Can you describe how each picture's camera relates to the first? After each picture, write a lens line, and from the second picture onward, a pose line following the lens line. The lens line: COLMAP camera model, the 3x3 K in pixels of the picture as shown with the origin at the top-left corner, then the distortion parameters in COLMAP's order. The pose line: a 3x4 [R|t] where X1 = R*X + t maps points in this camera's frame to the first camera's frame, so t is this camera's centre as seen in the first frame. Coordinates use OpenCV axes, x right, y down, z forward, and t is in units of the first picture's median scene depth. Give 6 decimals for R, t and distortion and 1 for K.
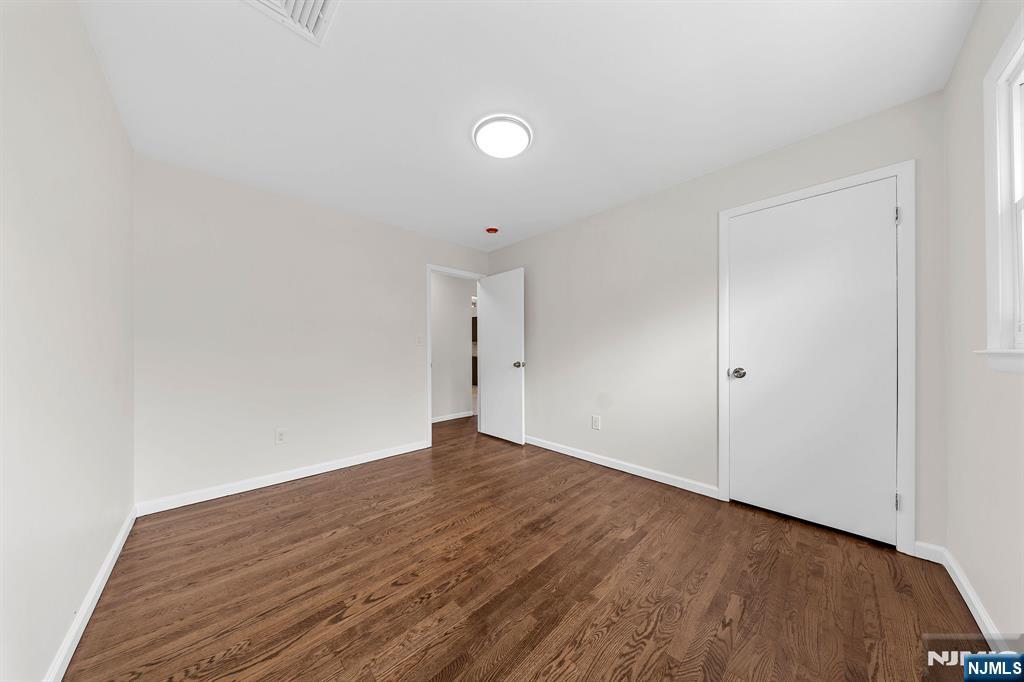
lens RADIAL K [[316.3, 0, 507.9], [0, 316.3, 354.6], [0, 0, 1]] dist [-0.001663, -0.000171]
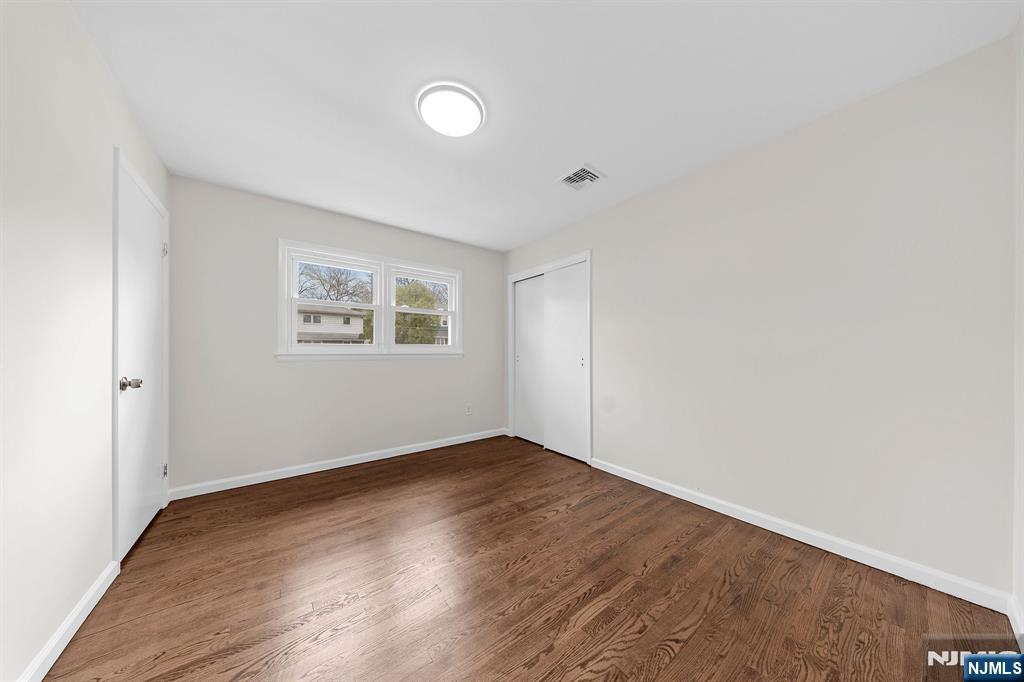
lens RADIAL K [[316.3, 0, 507.9], [0, 316.3, 354.6], [0, 0, 1]] dist [-0.001663, -0.000171]
pose [[-0.991653, 0.002203, 0.128919, -0.338864], [0.004140, 0.999883, 0.014757, -0.020156], [-0.128871, 0.015168, -0.991545, 2.162488]]
